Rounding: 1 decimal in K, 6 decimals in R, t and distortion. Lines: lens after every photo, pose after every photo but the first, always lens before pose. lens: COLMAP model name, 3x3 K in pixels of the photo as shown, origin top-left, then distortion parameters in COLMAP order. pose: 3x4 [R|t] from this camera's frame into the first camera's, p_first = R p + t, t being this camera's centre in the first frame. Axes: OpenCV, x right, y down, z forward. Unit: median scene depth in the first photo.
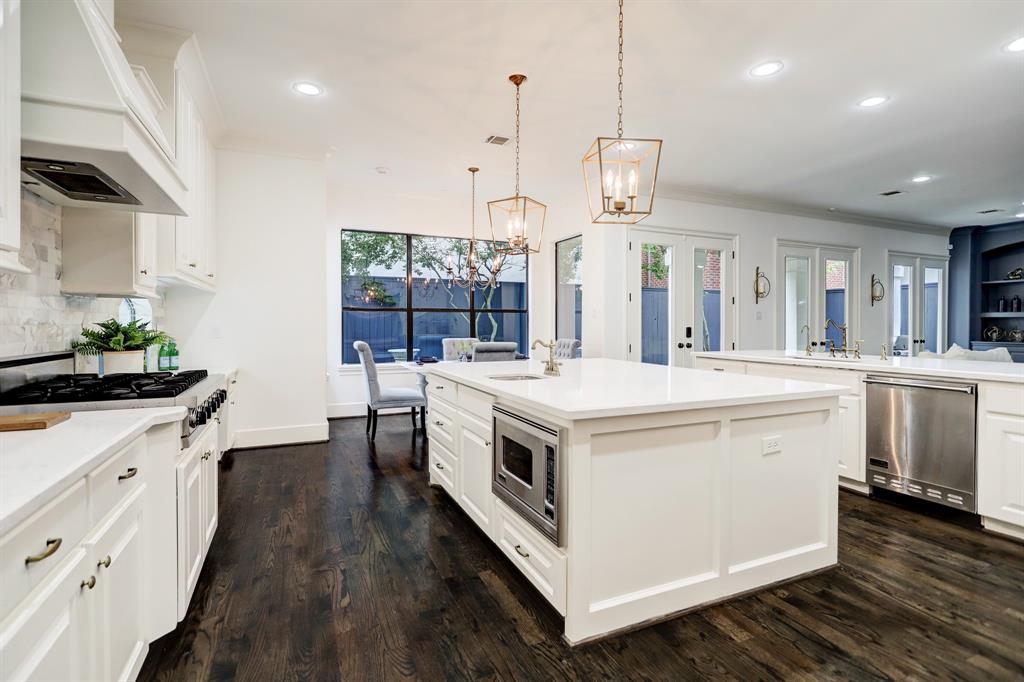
lens RADIAL K [[502.1, 0, 522.5], [0, 502.1, 329.1], [0, 0, 1]] dist [-0.003376, -0.000155]
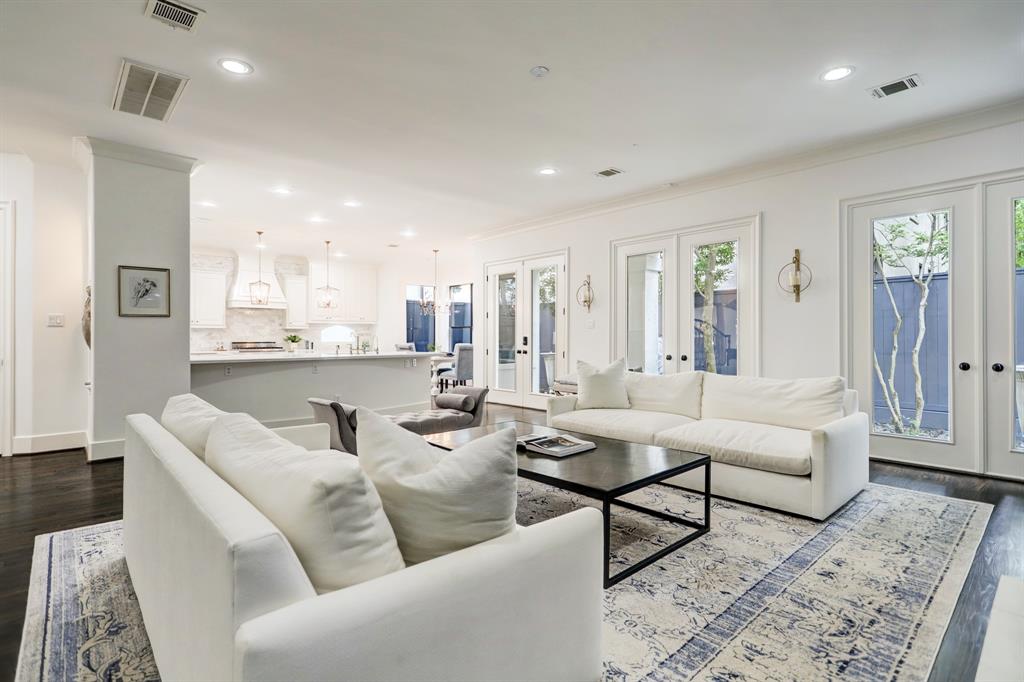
lens RADIAL K [[502.1, 0, 508.7], [0, 502.1, 338.3], [0, 0, 1]] dist [-0.003376, -0.000155]
pose [[0.298557, 0.000676, -0.954391, 1.117423], [-0.005441, 0.999985, -0.000993, 0.001132], [0.954376, 0.005489, 0.298556, 0.460560]]
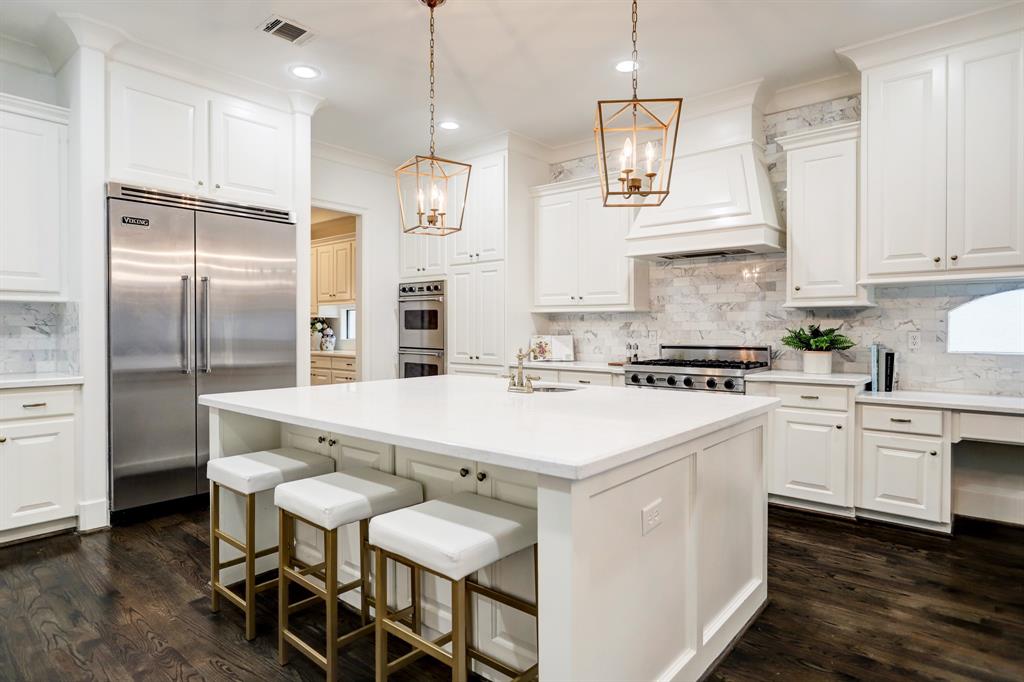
lens RADIAL K [[564.1, 0, 512.9], [0, 564.1, 340.4], [0, 0, 1]] dist [-0.012716, 0.003665]
pose [[-0.911517, 0.007608, -0.411191, 0.145948], [-0.004840, 0.999561, 0.029221, -0.006730], [0.411233, 0.028626, -0.911081, 0.622866]]
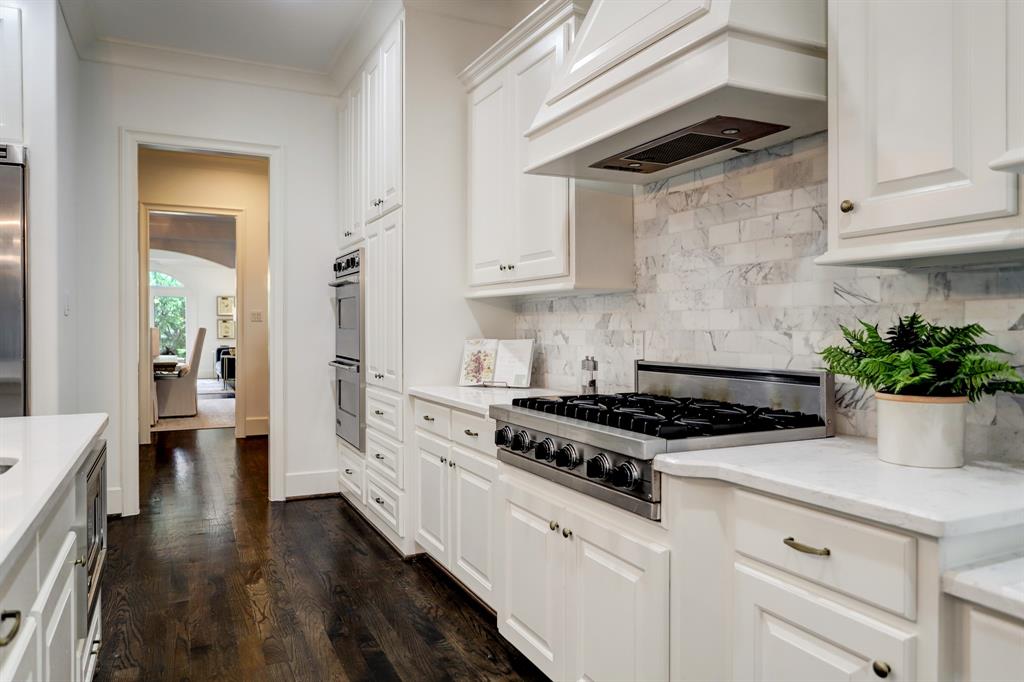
lens RADIAL K [[698.3, 0, 512.8], [0, 698.3, 338.2], [0, 0, 1]] dist [-0.010613, -0.000274]
pose [[-0.999834, -0.001613, -0.018157, -0.143946], [-0.002028, 0.999736, 0.022876, -0.004743], [0.018115, 0.022909, -0.999573, 0.496556]]
